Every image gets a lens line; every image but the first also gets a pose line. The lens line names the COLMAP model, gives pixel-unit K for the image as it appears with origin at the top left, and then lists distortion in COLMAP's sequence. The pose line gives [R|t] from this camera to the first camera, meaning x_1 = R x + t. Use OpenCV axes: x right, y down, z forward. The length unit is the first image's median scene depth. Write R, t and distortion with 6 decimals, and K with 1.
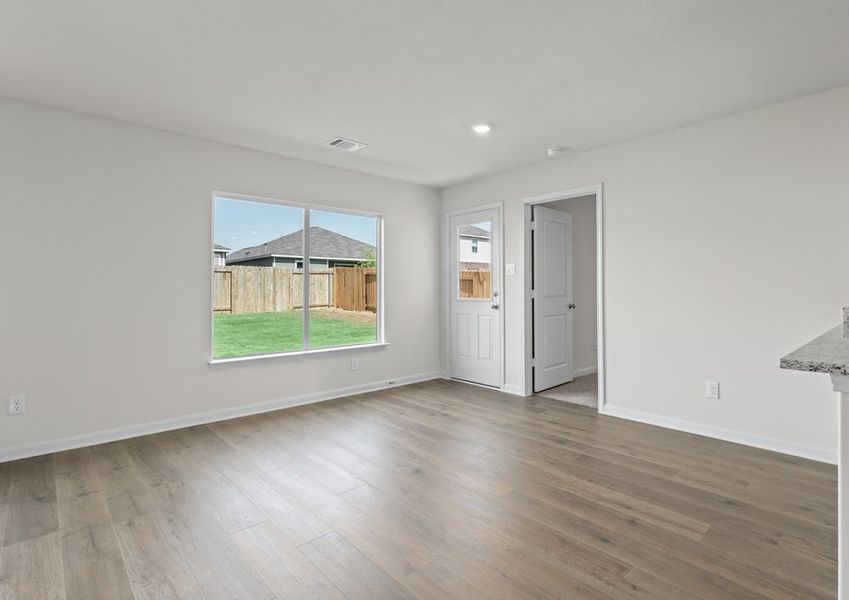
lens RADIAL K [[422.7, 0, 461.1], [0, 422.7, 286.2], [0, 0, 1]] dist [-0.003770, 0.001809]
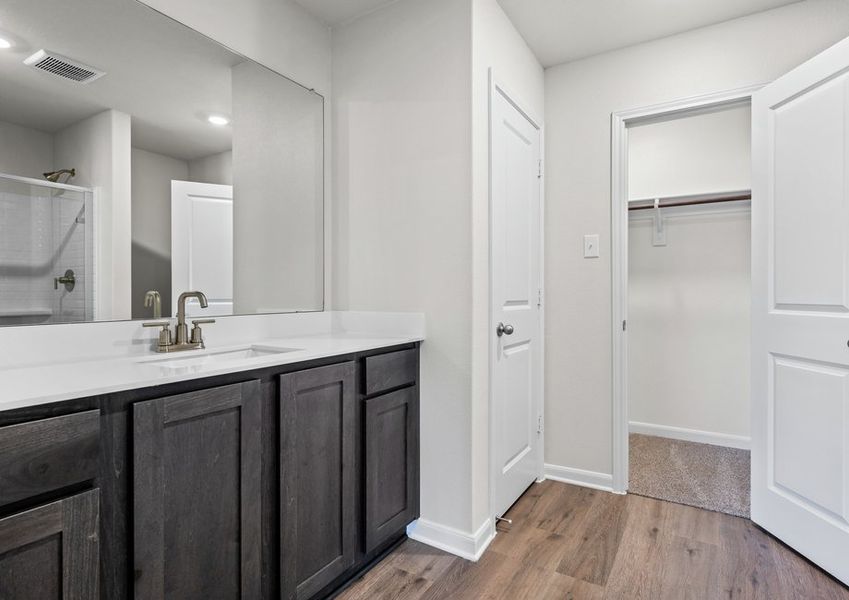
lens RADIAL K [[422.7, 0, 424.7], [0, 422.7, 299.8], [0, 0, 1]] dist [-0.003770, 0.001809]
pose [[-0.261298, 0.000018, 0.965258, -0.387878], [-0.006927, 0.999974, -0.001894, 0.008342], [-0.965233, -0.007181, -0.261292, 1.750681]]
